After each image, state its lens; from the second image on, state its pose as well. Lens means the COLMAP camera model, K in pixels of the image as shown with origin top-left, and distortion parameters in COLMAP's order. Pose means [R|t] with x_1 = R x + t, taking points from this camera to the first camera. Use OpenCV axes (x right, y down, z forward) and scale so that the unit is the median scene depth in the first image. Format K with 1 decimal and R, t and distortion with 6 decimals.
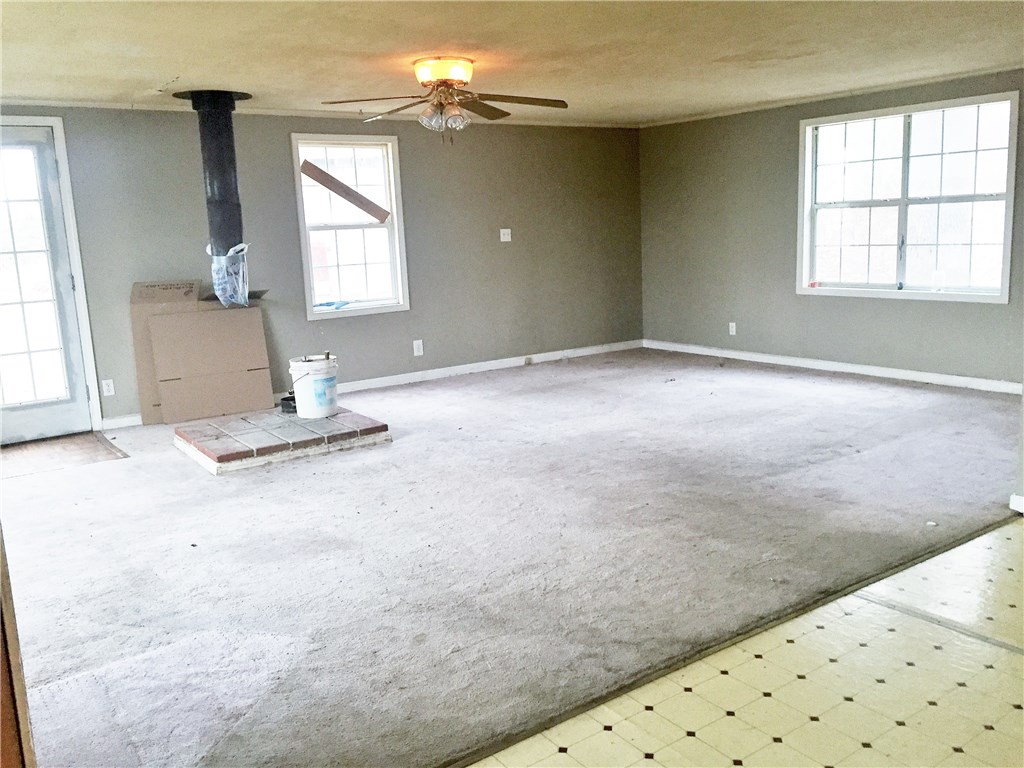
lens RADIAL K [[880.9, 0, 510.6], [0, 880.9, 380.0], [0, 0, 1]] dist [0.076527, -0.103809]
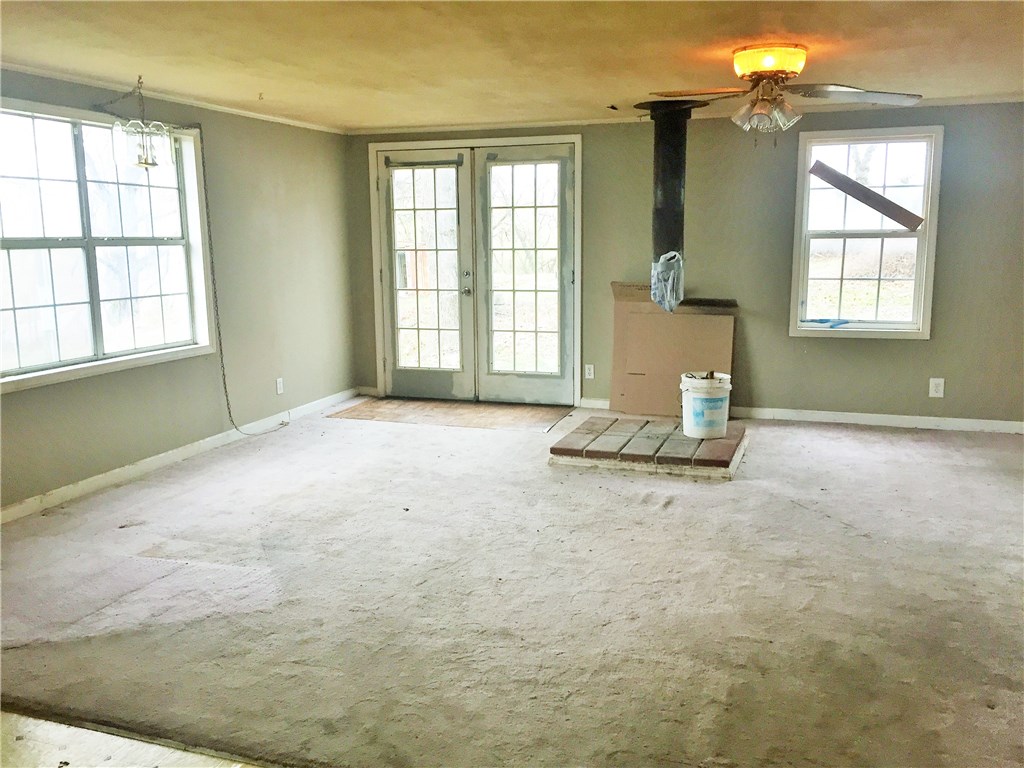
lens RADIAL K [[880.9, 0, 510.6], [0, 880.9, 380.0], [0, 0, 1]] dist [0.076527, -0.103809]
pose [[0.577566, 0.171084, -0.798215, 0.437382], [-0.160179, 0.982536, 0.094690, -0.080192], [0.800475, 0.073167, 0.594883, 0.284933]]
